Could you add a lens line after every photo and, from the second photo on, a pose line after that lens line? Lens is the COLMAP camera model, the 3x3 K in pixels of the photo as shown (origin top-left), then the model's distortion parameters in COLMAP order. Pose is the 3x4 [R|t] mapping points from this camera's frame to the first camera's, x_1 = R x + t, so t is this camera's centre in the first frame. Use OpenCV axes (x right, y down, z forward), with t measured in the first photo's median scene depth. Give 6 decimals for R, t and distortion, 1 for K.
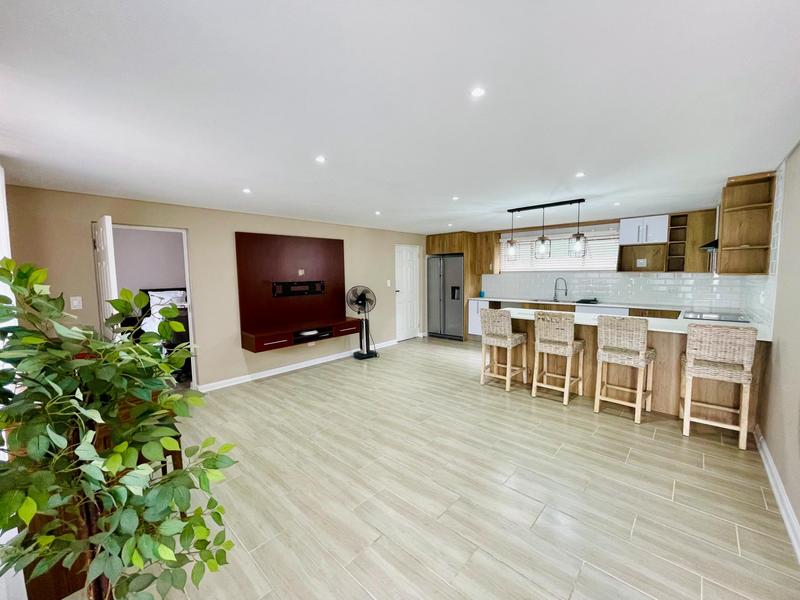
lens RADIAL K [[324.3, 0, 397.2], [0, 324.3, 300.2], [0, 0, 1]] dist [-0.000087, 0.000012]
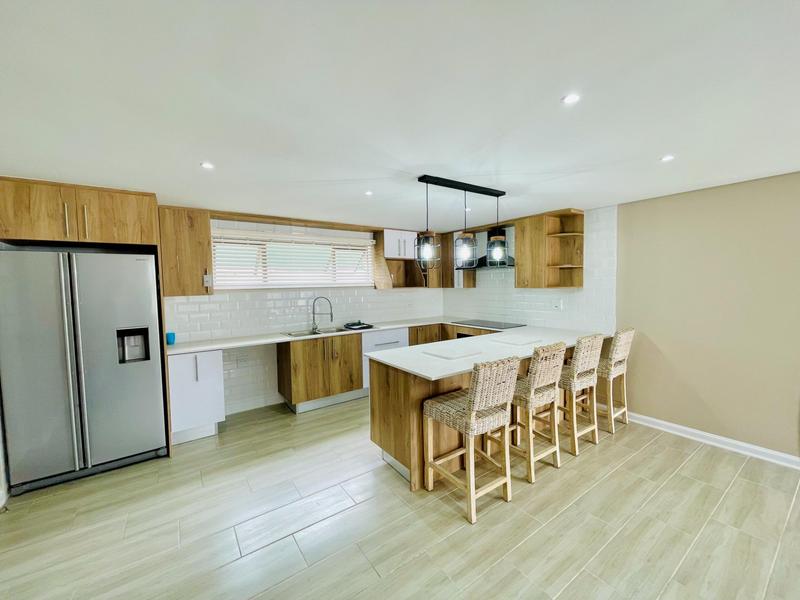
lens RADIAL K [[324.3, 0, 397.2], [0, 324.3, 300.2], [0, 0, 1]] dist [-0.000087, 0.000012]
pose [[0.215097, -0.043710, 0.975614, -0.189125], [0.101141, 0.994623, 0.022262, -0.076765], [-0.971341, 0.093886, 0.218361, 0.858717]]
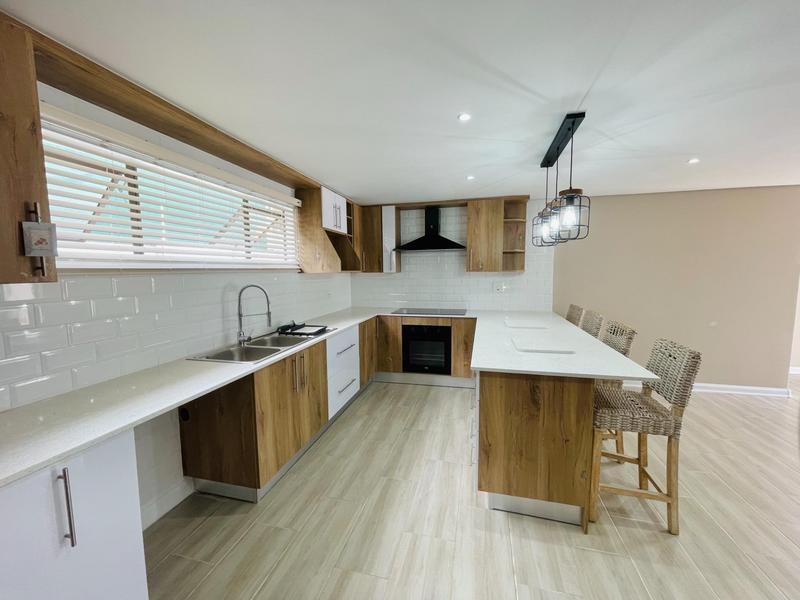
lens RADIAL K [[324.3, 0, 397.2], [0, 324.3, 300.2], [0, 0, 1]] dist [-0.000087, 0.000012]
pose [[-0.473457, -0.065341, 0.878390, 0.074005], [0.093931, 0.987813, 0.124109, -0.105934], [-0.875794, 0.141268, -0.461549, 1.291781]]
